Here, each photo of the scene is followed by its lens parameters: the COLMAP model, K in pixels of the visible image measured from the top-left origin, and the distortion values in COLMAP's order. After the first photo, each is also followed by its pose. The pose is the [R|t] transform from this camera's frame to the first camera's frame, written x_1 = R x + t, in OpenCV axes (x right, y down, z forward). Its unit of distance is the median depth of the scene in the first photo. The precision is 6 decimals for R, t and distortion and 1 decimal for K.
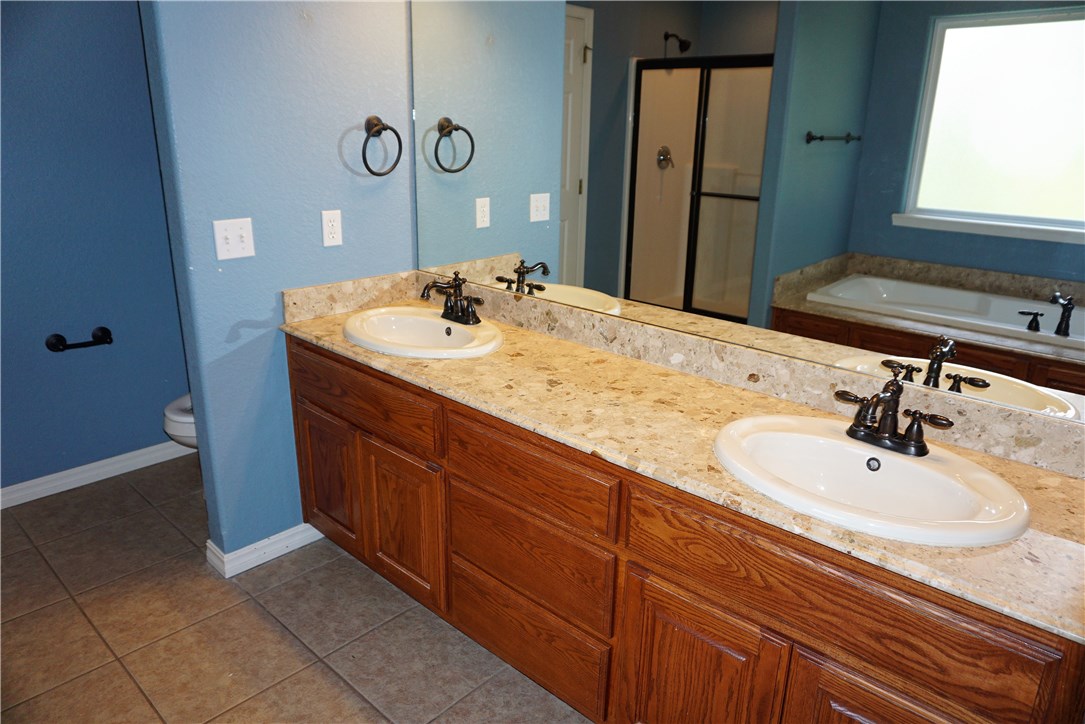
lens RADIAL K [[730.3, 0, 539.6], [0, 730.3, 360.4], [0, 0, 1]] dist [-0.026490, 0.004456]
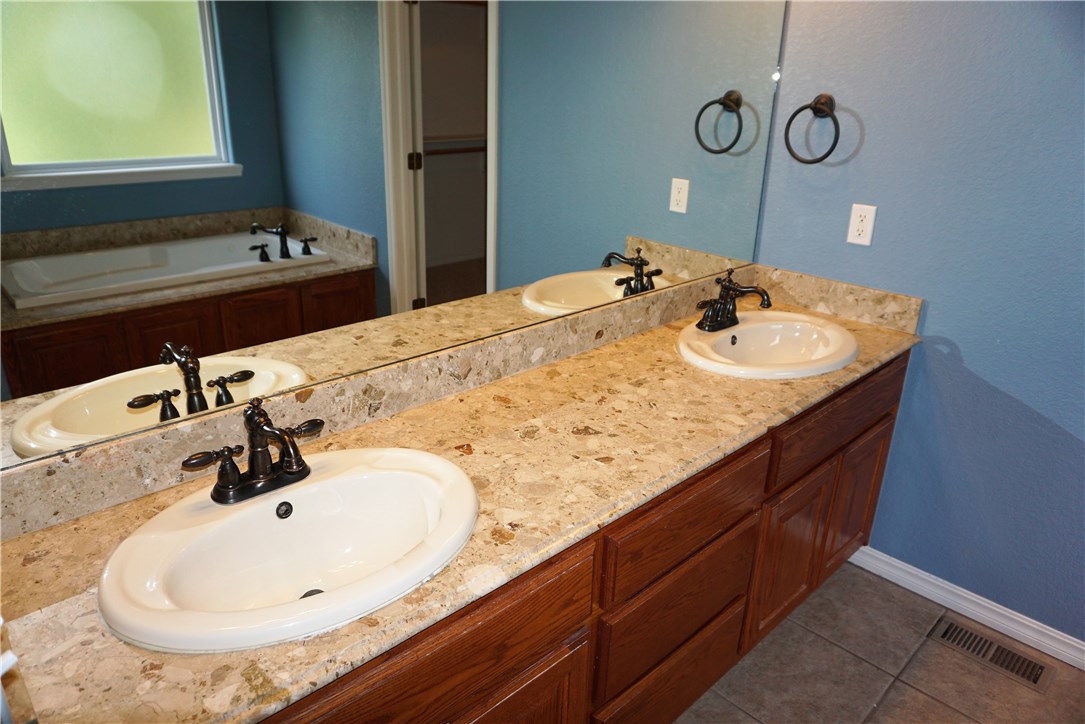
lens RADIAL K [[730.3, 0, 539.6], [0, 730.3, 360.4], [0, 0, 1]] dist [-0.026490, 0.004456]
pose [[0.043912, -0.373208, 0.926708, -0.620413], [0.279100, 0.895252, 0.347315, -0.294570], [-0.959257, 0.243393, 0.143475, 0.833351]]
